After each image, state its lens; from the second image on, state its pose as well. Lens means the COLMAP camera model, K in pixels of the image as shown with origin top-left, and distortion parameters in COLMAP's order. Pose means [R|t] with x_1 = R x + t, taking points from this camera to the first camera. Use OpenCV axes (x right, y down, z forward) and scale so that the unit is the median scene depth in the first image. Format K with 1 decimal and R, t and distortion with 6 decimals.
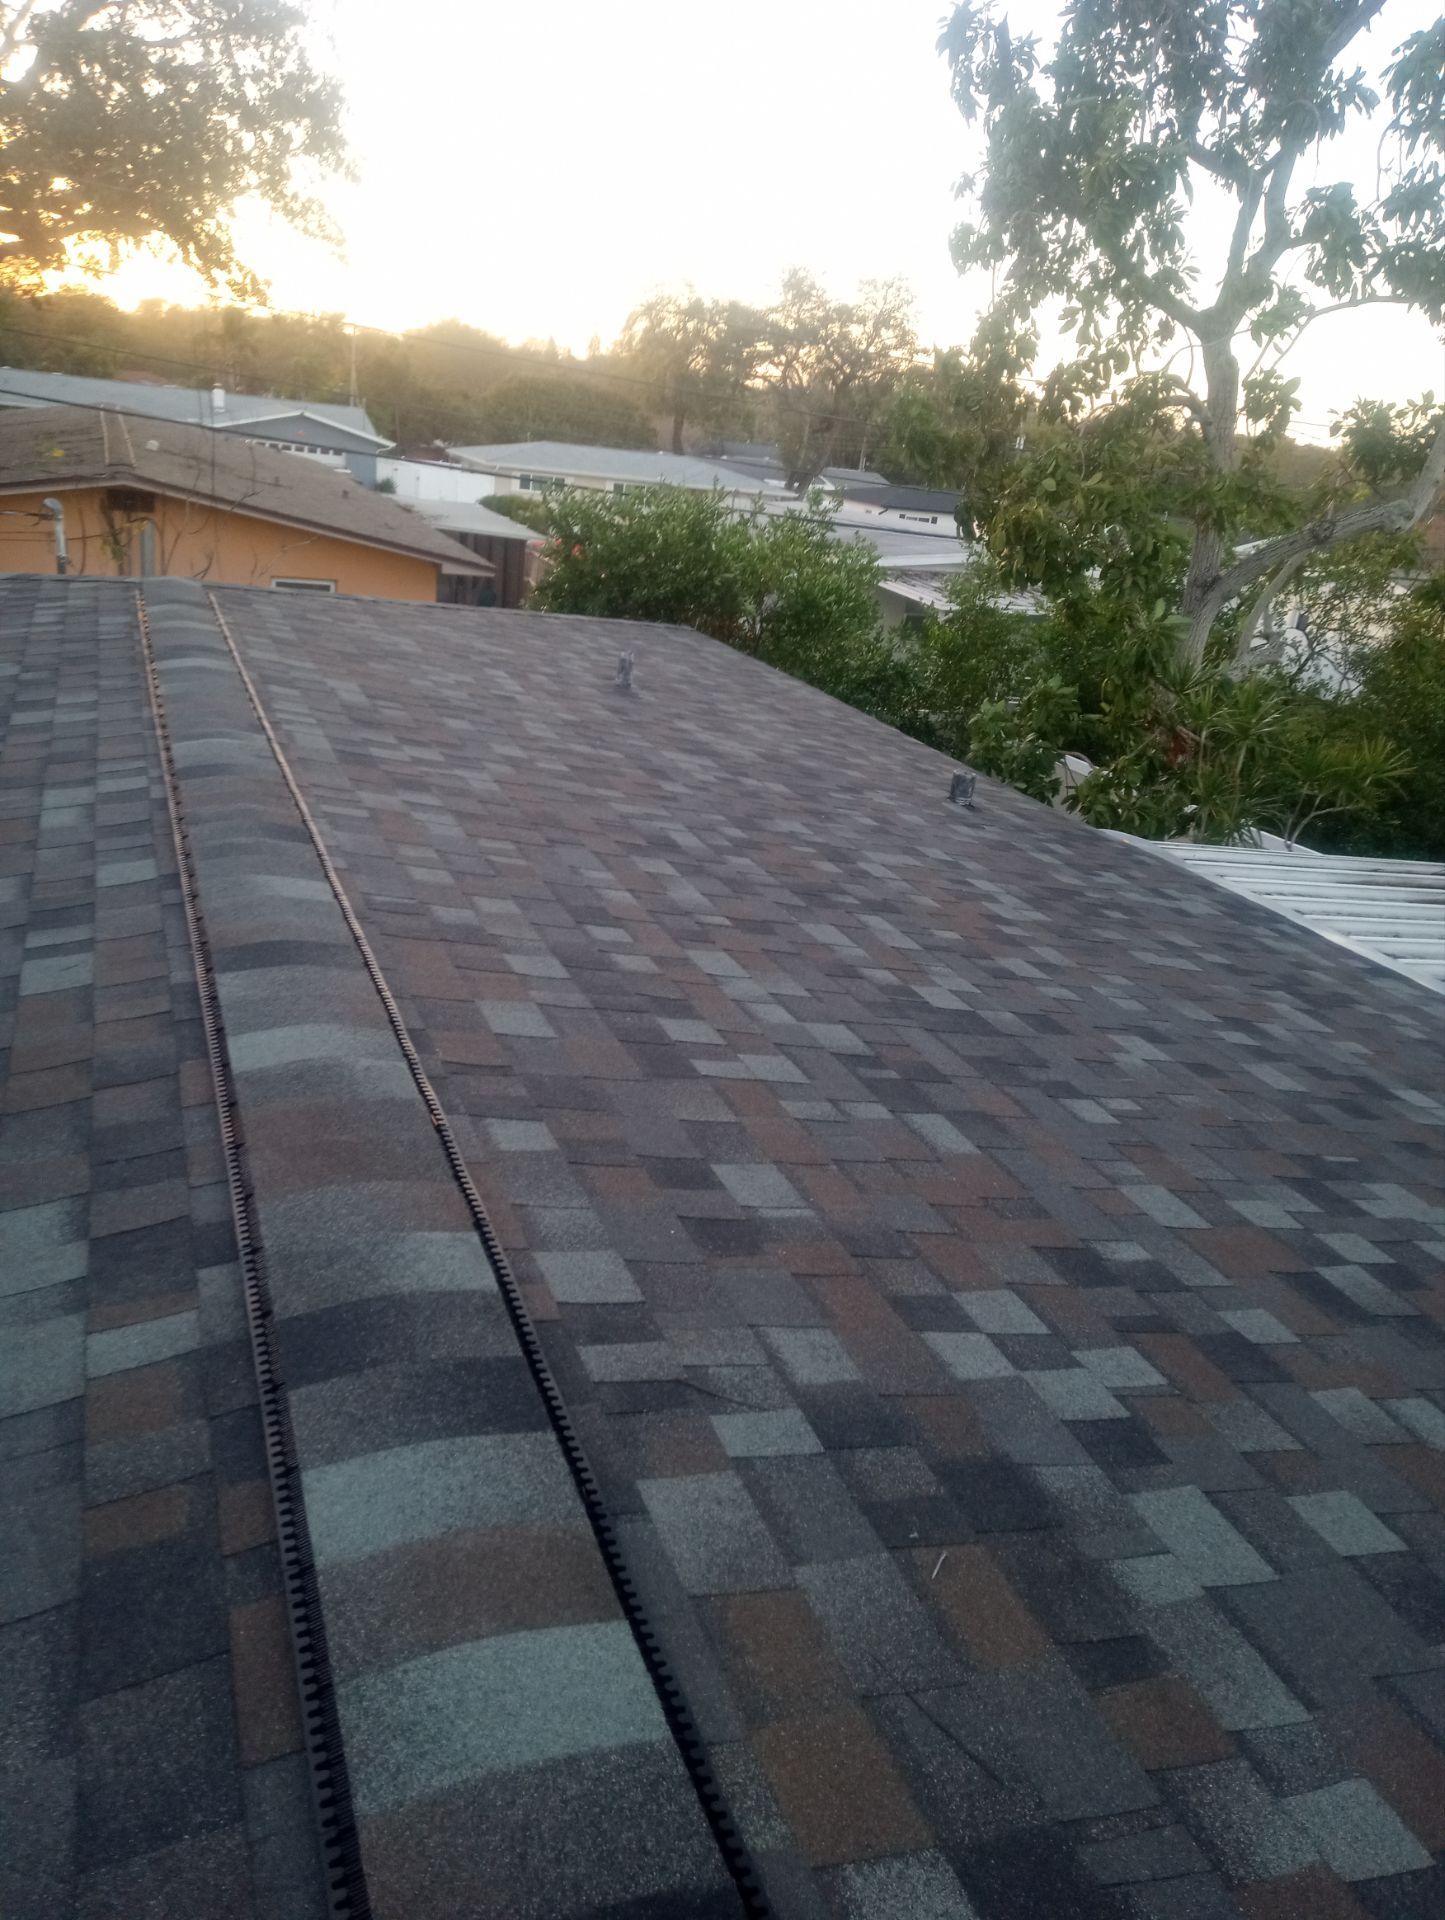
lens RADIAL K [[1397.6, 0, 717.4], [0, 1397.6, 967.2], [0, 0, 1]] dist [0.047078, -0.046693]
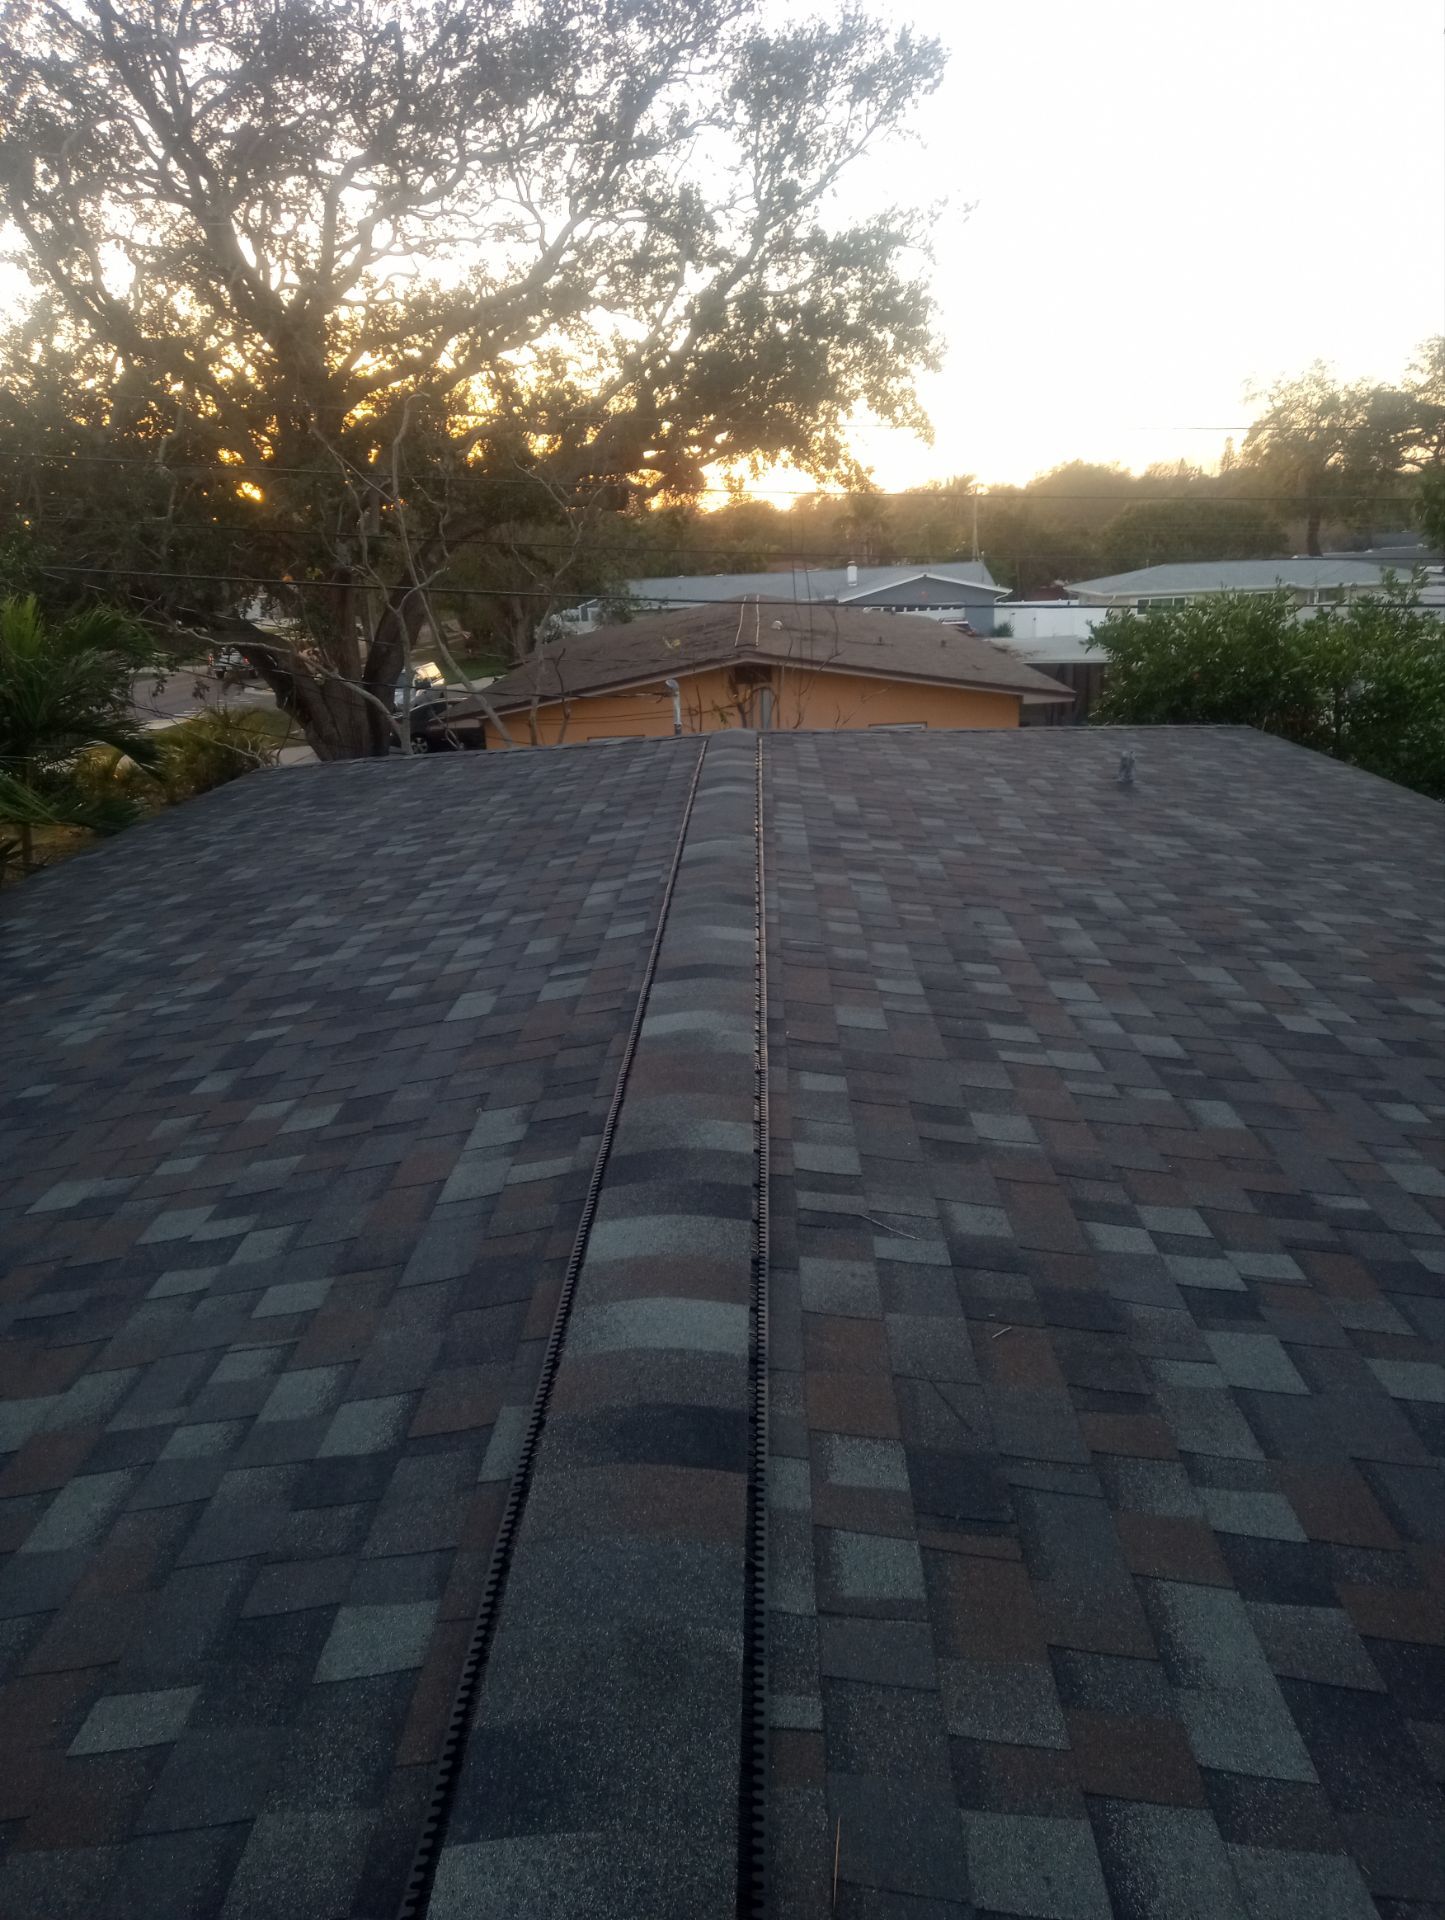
lens RADIAL K [[1394.4, 0, 683.1], [0, 1394.4, 956.9], [0, 0, 1]] dist [0.094939, -0.184109]
pose [[0.896029, -0.030447, -0.442951, 0.237035], [-0.014514, 0.995104, -0.097760, 0.091741], [0.443759, 0.094025, 0.891200, -0.197033]]
